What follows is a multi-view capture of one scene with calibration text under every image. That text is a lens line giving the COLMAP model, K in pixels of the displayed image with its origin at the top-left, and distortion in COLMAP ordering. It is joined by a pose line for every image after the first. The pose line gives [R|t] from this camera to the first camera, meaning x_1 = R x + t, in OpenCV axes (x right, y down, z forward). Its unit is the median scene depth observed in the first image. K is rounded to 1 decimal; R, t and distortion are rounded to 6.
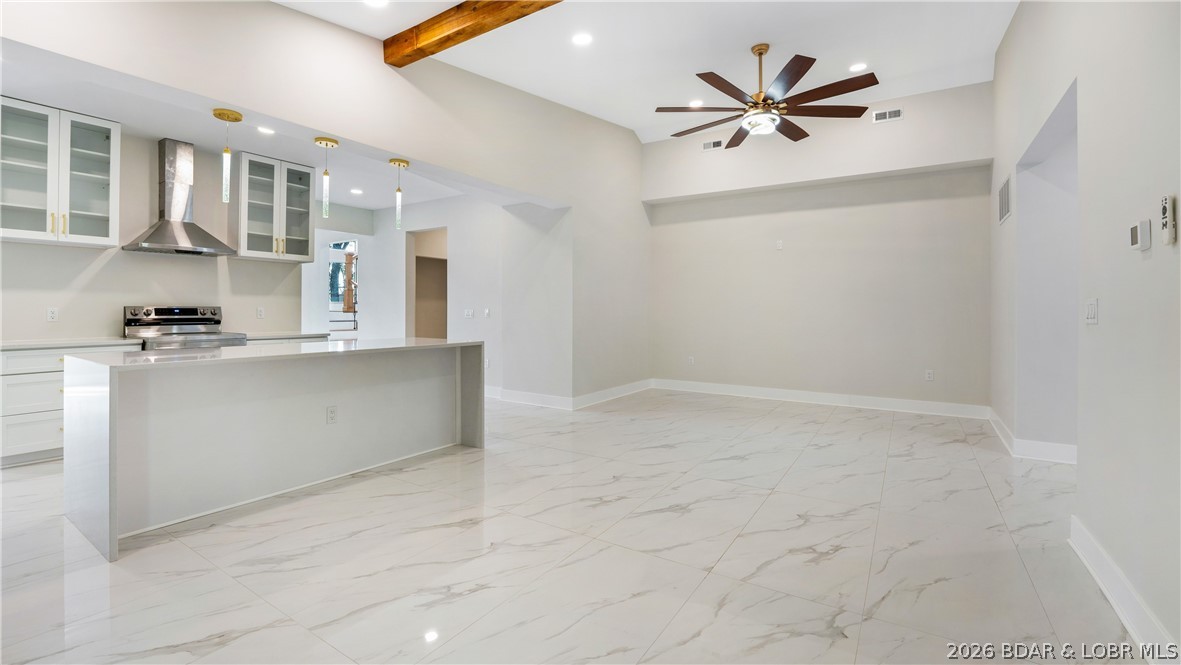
lens RADIAL K [[495.6, 0, 567.6], [0, 495.6, 302.5], [0, 0, 1]] dist [-0.020317, 0.000890]
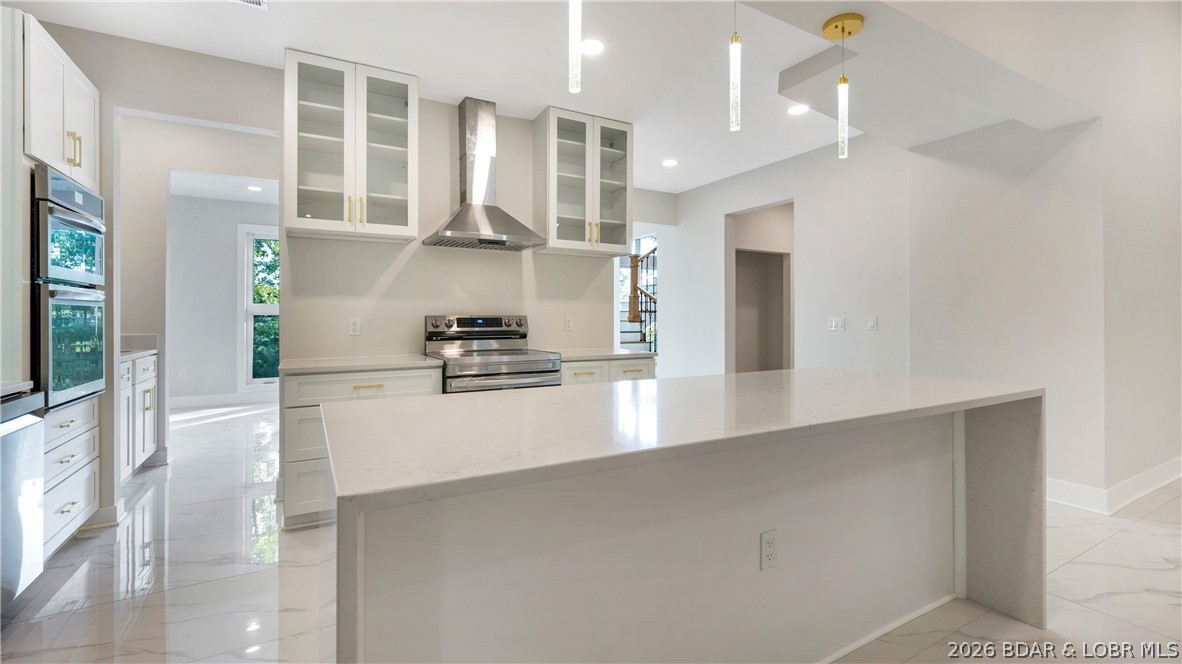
lens RADIAL K [[496.0, 0, 581.9], [0, 496.0, 309.7], [0, 0, 1]] dist [-0.020317, 0.000890]
pose [[0.895489, -0.011963, -0.444923, -0.309704], [0.010208, 0.999928, -0.006341, 0.005228], [0.444967, 0.001136, 0.895546, 0.374751]]
